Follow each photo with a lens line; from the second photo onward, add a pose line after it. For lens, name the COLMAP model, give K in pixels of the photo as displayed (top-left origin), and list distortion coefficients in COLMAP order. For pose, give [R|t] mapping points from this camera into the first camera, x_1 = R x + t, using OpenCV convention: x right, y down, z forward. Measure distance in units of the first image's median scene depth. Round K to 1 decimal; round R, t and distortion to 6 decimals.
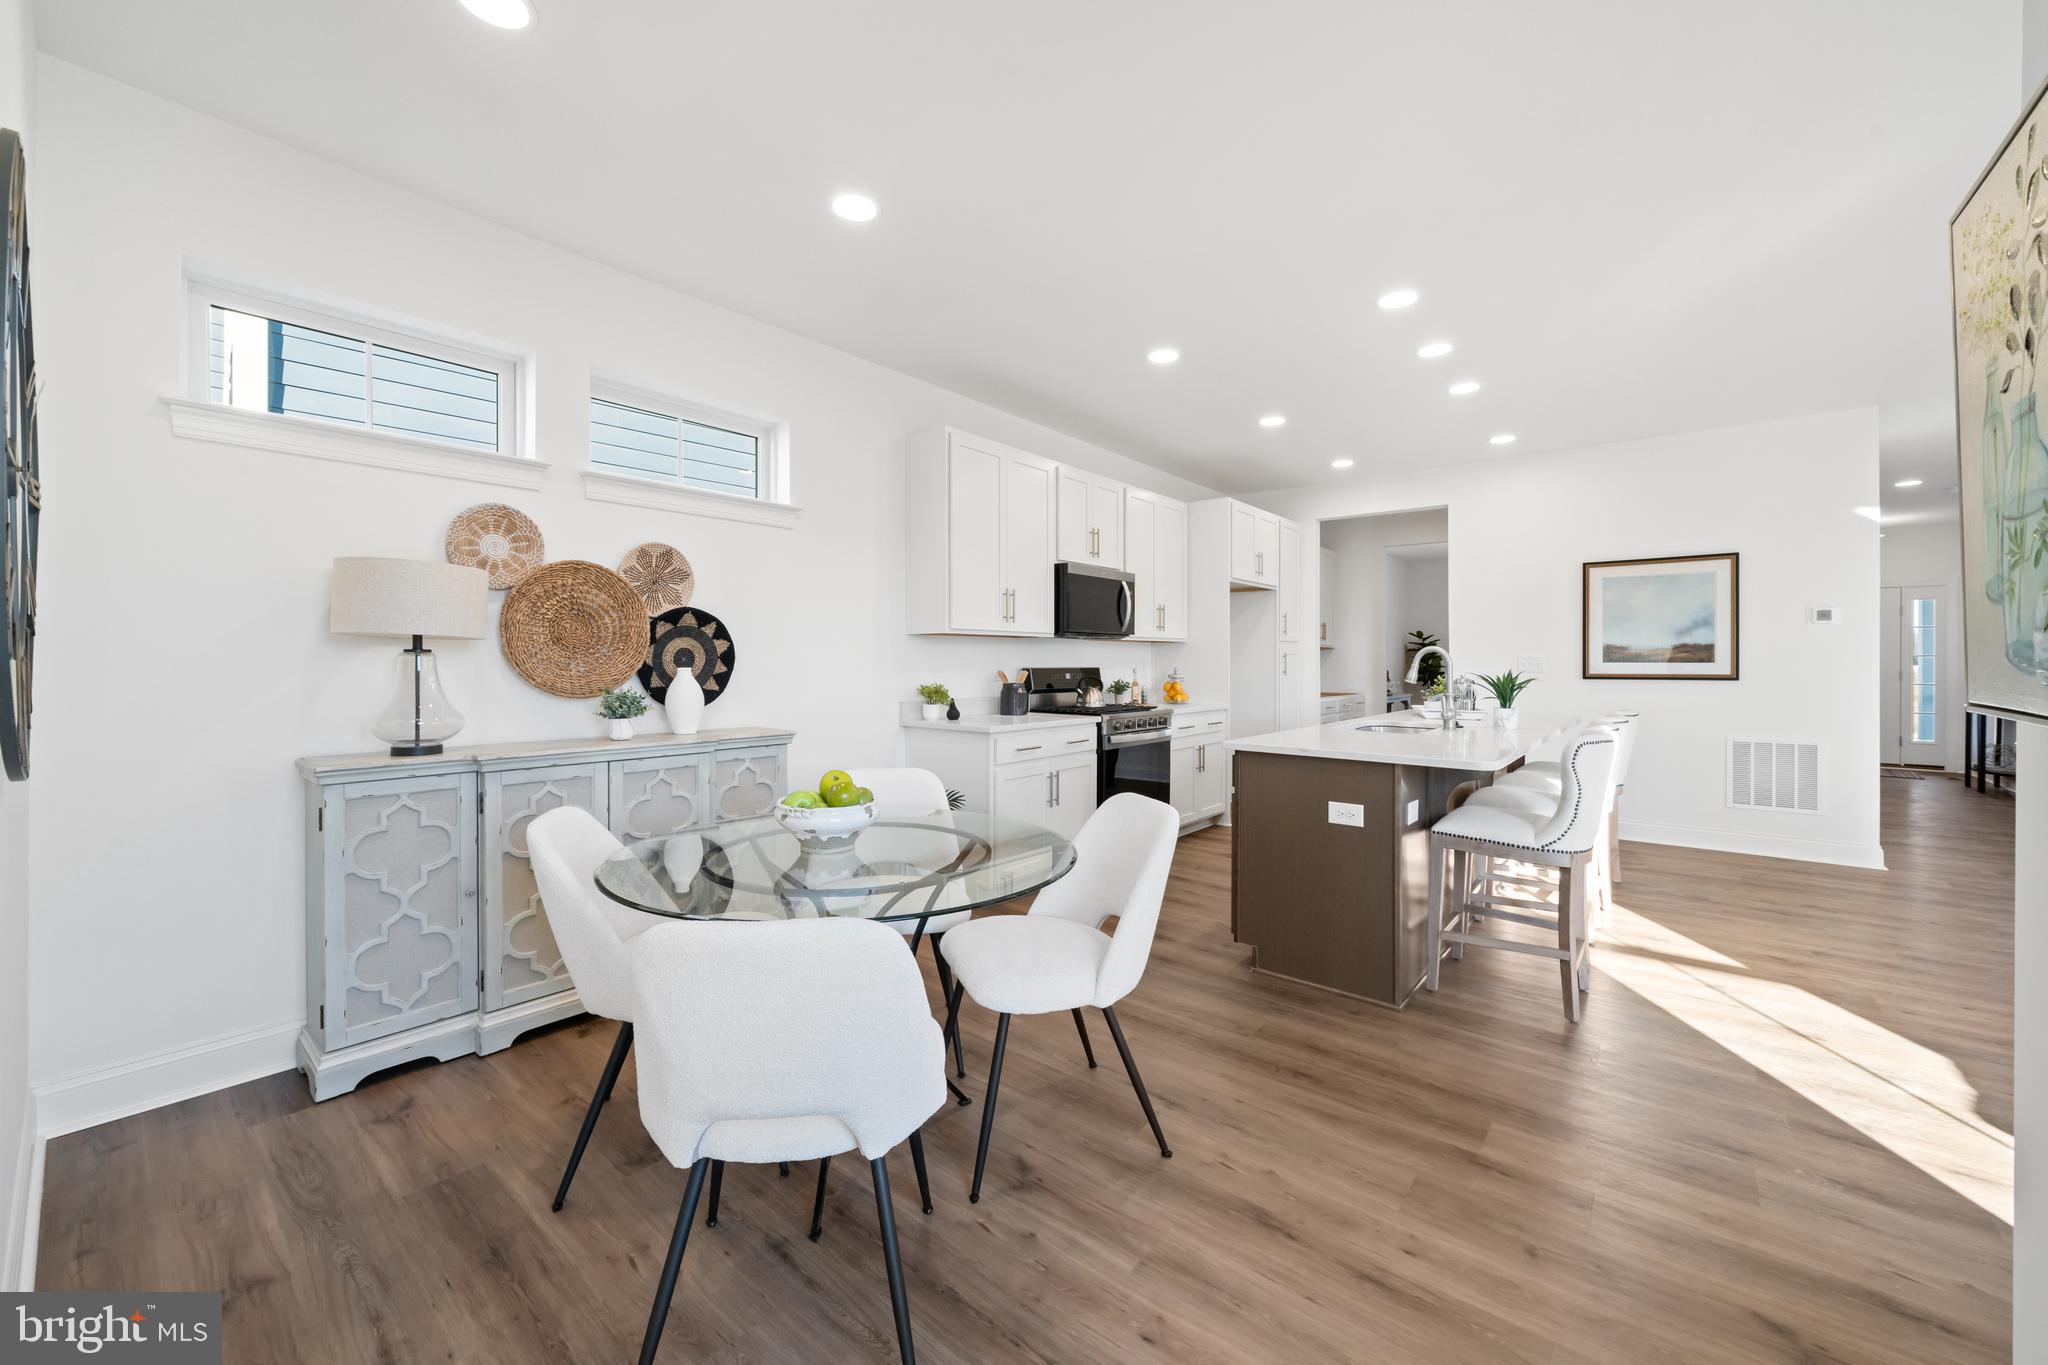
lens RADIAL K [[778.1, 0, 1020.9], [0, 778.1, 657.3], [0, 0, 1]] dist [-0.007676, -0.001052]
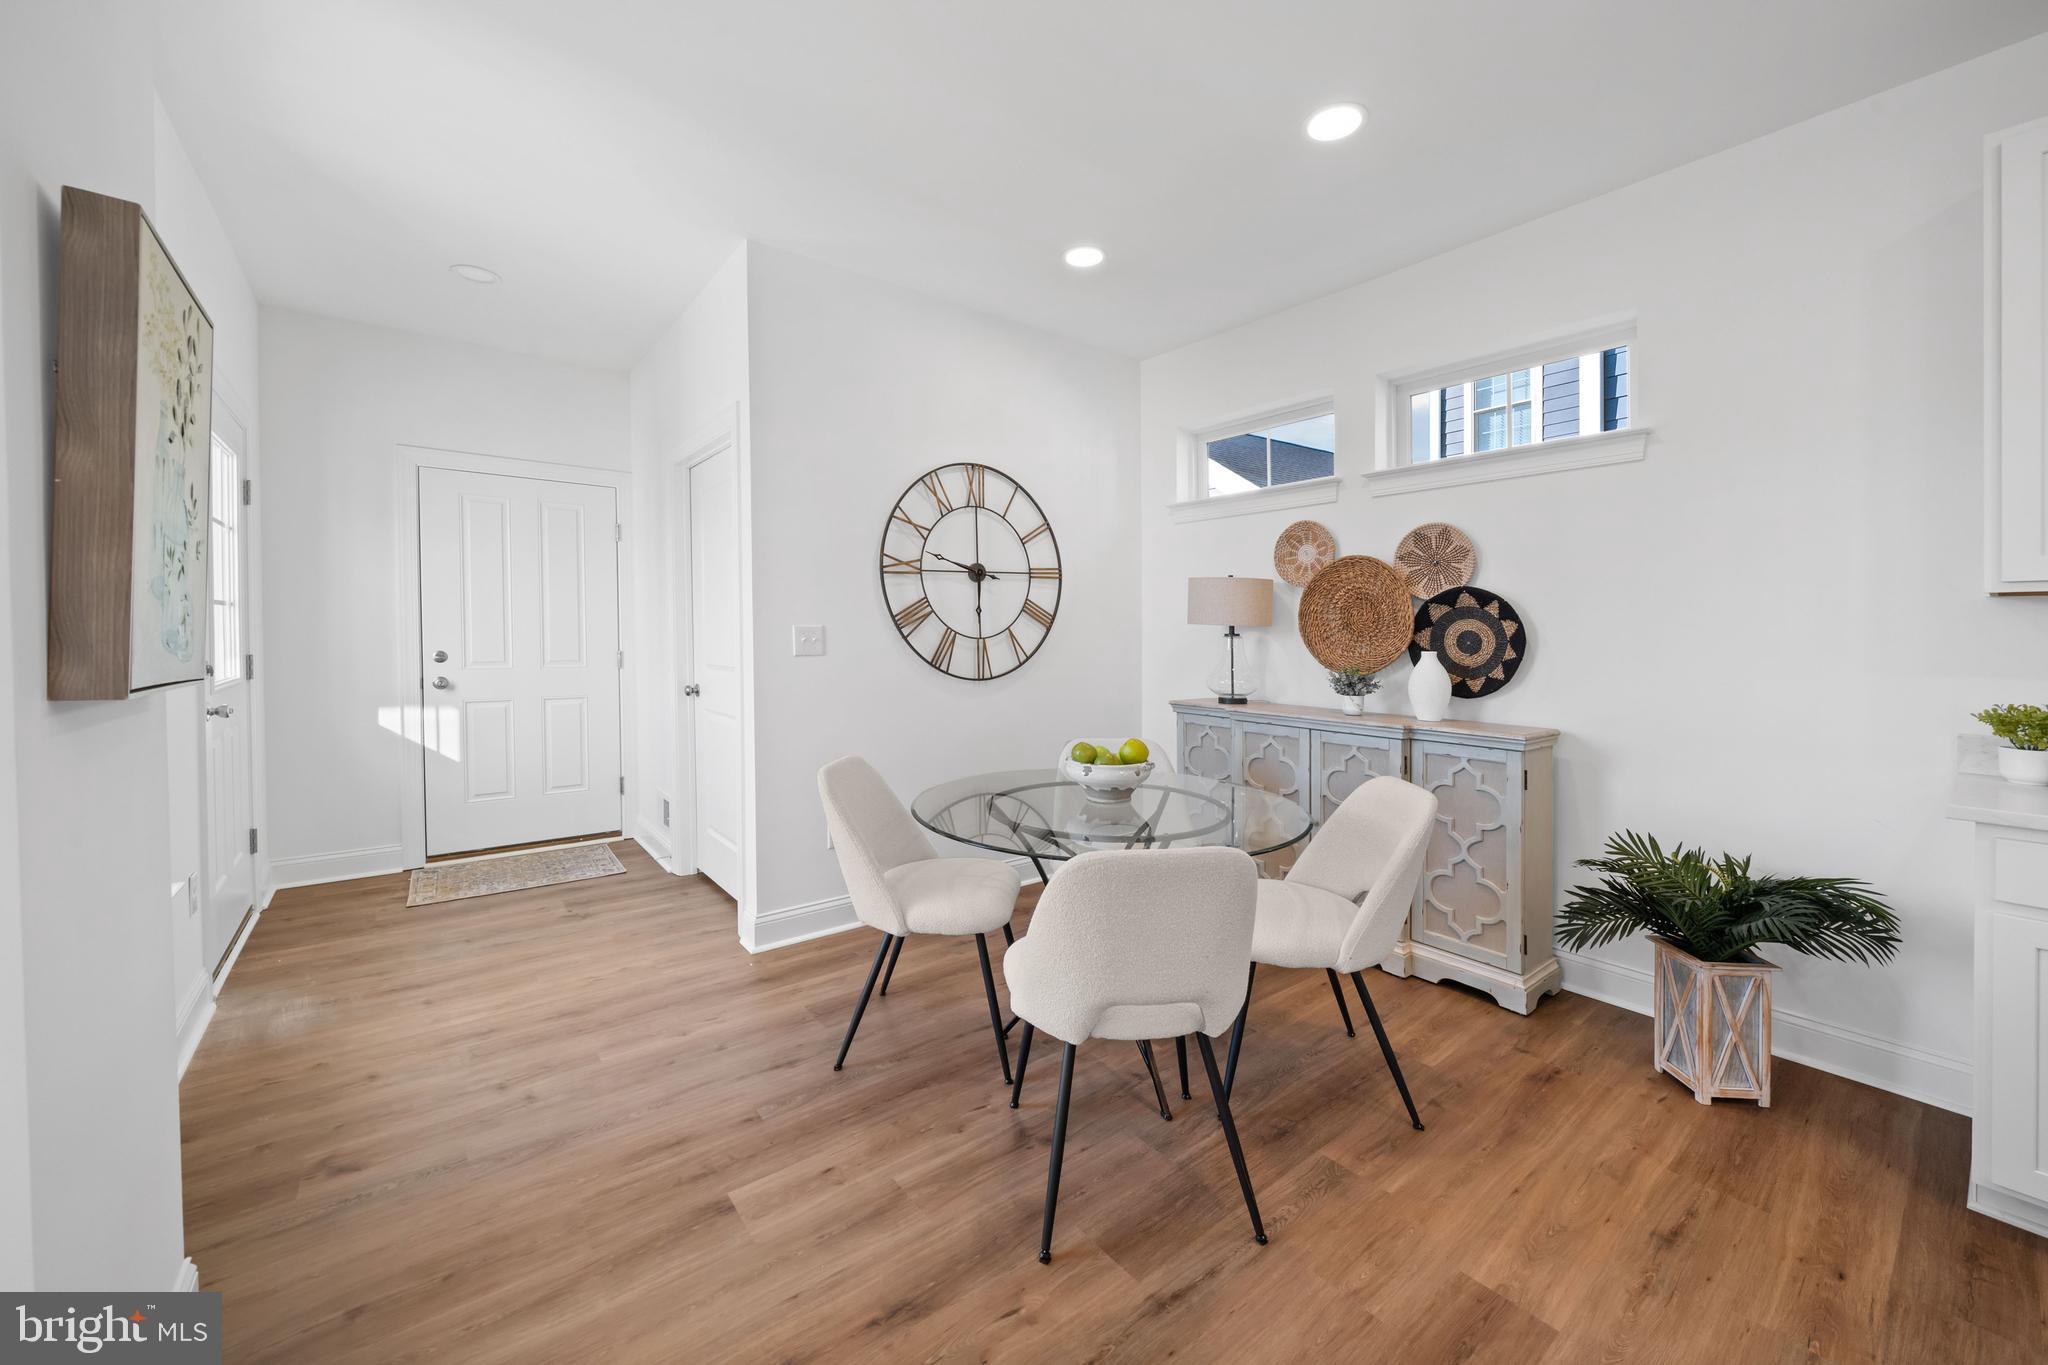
lens RADIAL K [[778.1, 0, 1017.6], [0, 778.1, 635.5], [0, 0, 1]] dist [-0.007676, -0.001052]
pose [[-0.212746, -0.001138, -0.977107, 0.400787], [-0.005763, 0.999983, 0.000091, -0.002285], [0.977091, 0.005651, -0.212749, 0.466111]]
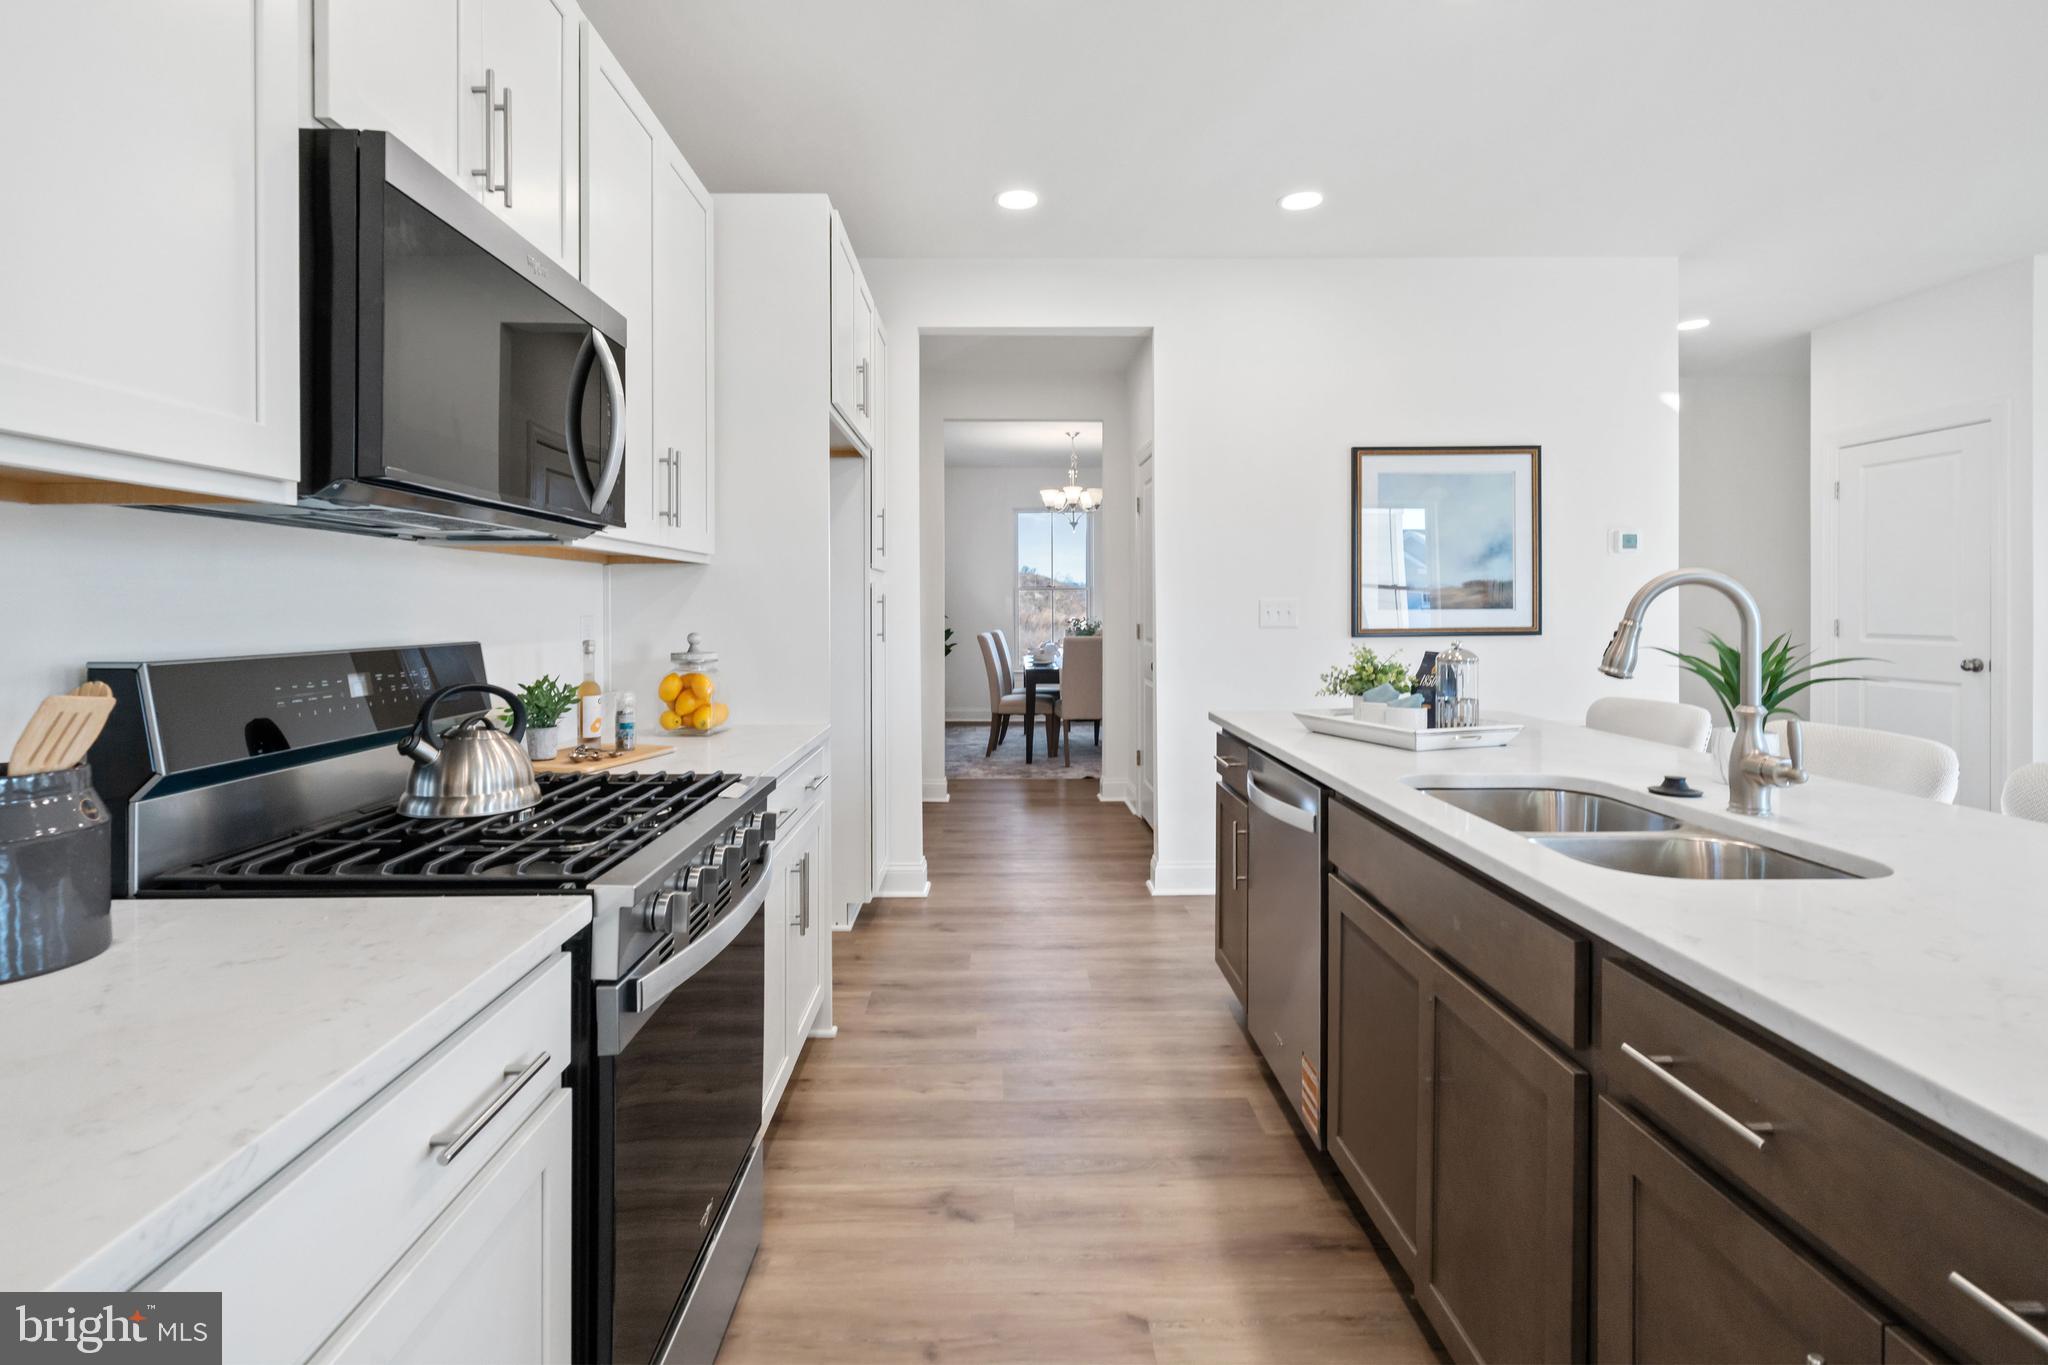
lens RADIAL K [[979.3, 0, 1011.1], [0, 979.3, 614.0], [0, 0, 1]] dist [-0.004407, -0.001822]
pose [[0.756301, -0.011281, 0.654126, 0.017889], [0.005834, 0.999928, 0.010499, -0.000038], [-0.654197, -0.004124, 0.756313, 0.702811]]
